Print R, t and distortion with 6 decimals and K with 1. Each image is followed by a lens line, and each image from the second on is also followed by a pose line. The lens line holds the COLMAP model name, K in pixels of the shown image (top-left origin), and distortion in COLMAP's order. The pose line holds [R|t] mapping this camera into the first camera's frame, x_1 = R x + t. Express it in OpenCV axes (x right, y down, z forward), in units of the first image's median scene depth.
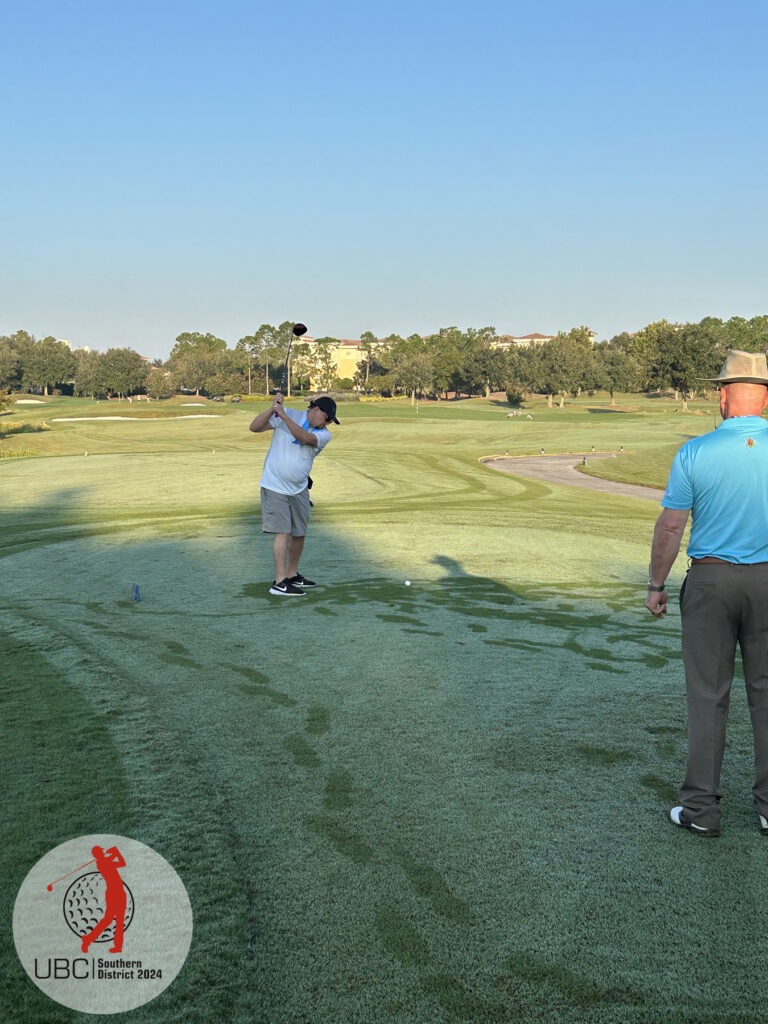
lens RADIAL K [[1473.0, 0, 380.2], [0, 1473.0, 505.8], [0, 0, 1]] dist [0.216735, 0.000000]
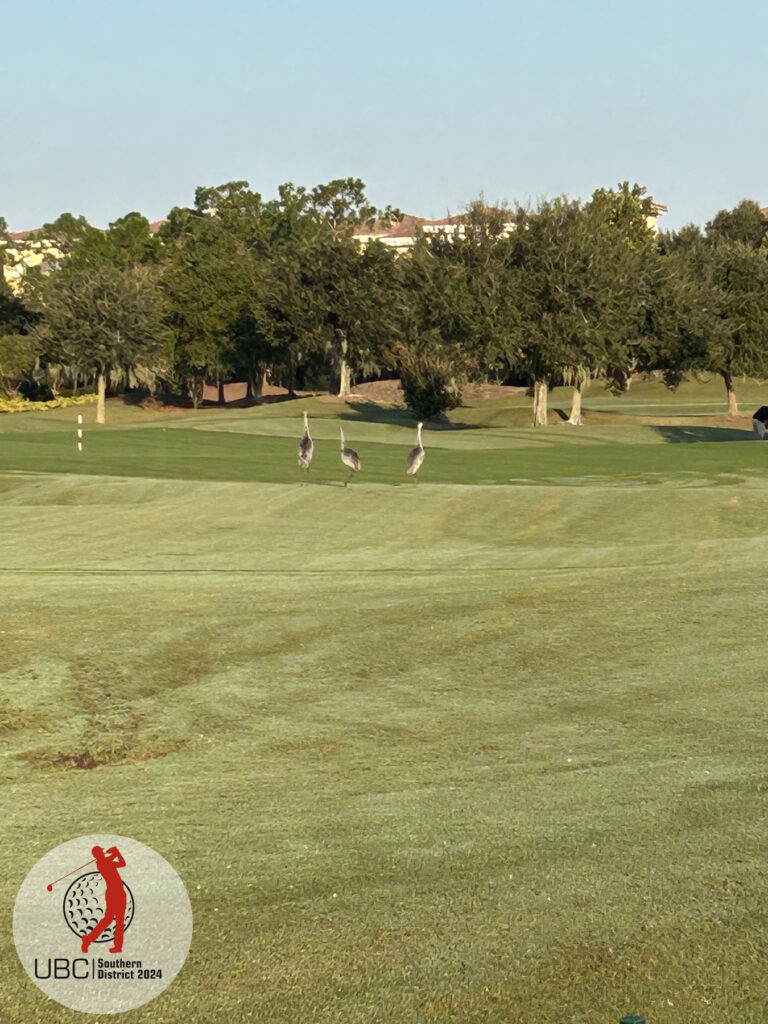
lens RADIAL K [[3964.0, 0, 390.7], [0, 3964.0, 505.8], [0, 0, 1]] dist [0.232433, 0.000000]
pose [[0.996782, -0.017143, 0.078310, 0.014414], [0.020824, 0.998704, -0.046435, -0.009171], [-0.077412, 0.047916, 0.995847, 0.138595]]
